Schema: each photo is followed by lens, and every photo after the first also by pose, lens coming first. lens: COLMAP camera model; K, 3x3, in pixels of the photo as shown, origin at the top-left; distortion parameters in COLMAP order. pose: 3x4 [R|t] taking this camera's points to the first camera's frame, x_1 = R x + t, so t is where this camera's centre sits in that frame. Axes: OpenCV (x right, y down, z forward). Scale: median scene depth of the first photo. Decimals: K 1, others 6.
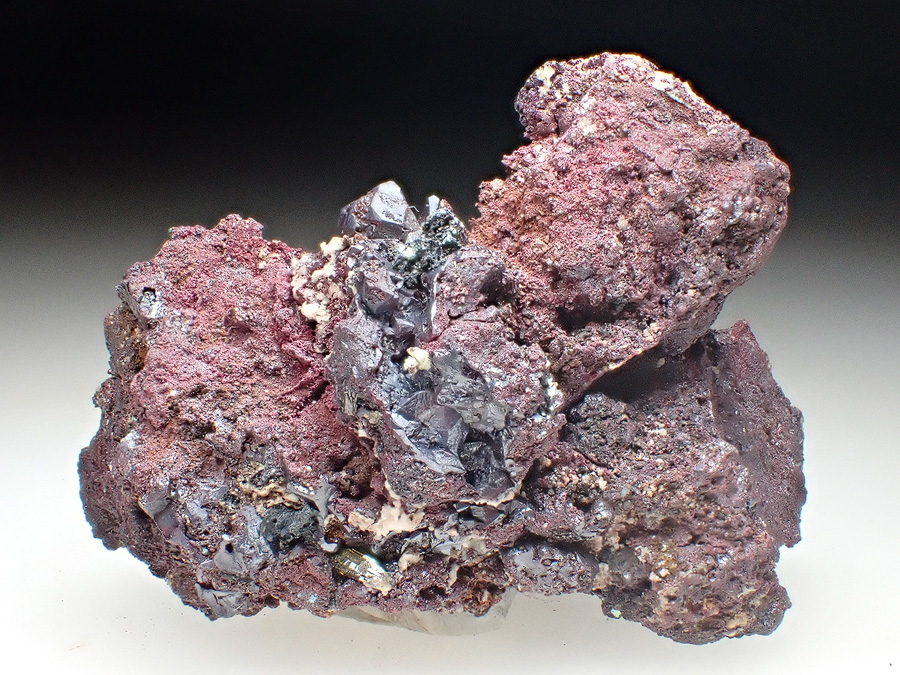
lens RADIAL K [[1804.6, 0, 450.0], [0, 1804.6, 337.5], [0, 0, 1]] dist [-0.042730, -0.043096]
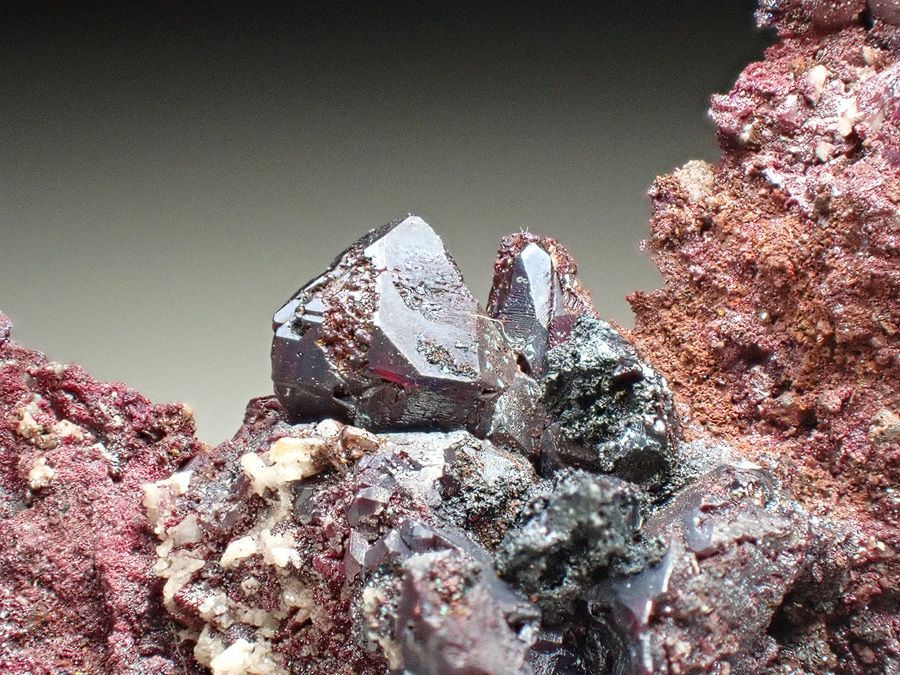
lens RADIAL K [[3194.4, 0, 450.0], [0, 3194.4, 337.5], [0, 0, 1]] dist [0.228103, -3.217442]
pose [[0.986606, -0.074323, 0.145205, -0.118059], [0.041061, 0.974660, 0.219889, -0.202513], [-0.157869, -0.210982, 0.964658, 0.427233]]
